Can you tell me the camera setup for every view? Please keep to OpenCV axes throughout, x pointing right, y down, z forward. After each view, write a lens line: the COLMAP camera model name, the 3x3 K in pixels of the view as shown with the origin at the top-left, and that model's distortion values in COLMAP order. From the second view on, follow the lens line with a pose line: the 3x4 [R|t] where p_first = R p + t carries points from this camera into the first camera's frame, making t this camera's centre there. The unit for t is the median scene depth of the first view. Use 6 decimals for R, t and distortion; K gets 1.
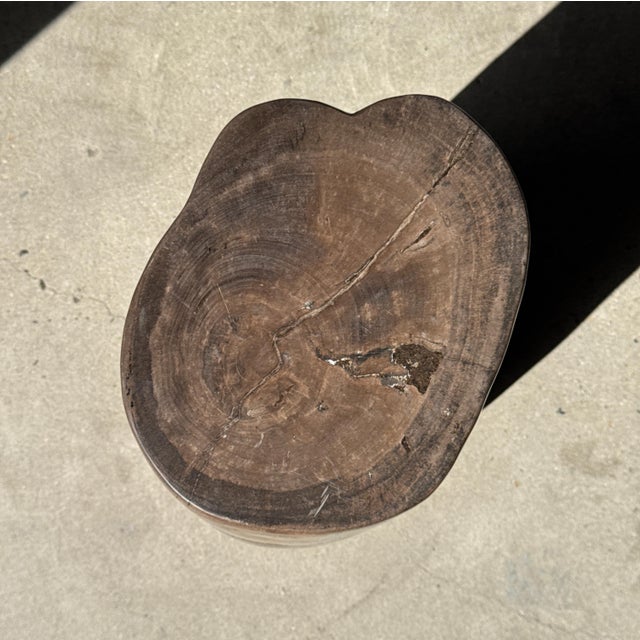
lens RADIAL K [[1185.9, 0, 318.7], [0, 1185.9, 344.3], [0, 0, 1]] dist [0.180155, -0.261035]
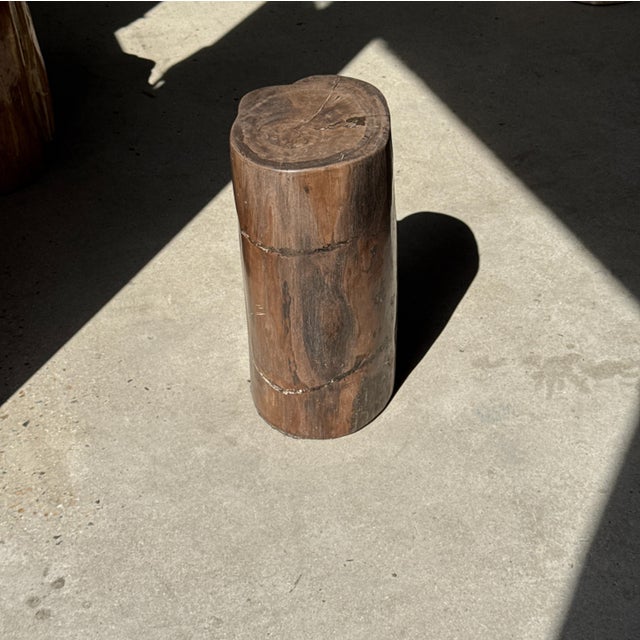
lens RADIAL K [[1185.9, 0, 318.7], [0, 1185.9, 344.3], [0, 0, 1]] dist [0.180155, -0.261035]
pose [[0.923563, -0.268310, 0.273935, -0.450127], [0.383443, 0.643791, -0.662197, 1.102304], [0.001317, 0.716619, 0.697463, -0.191815]]
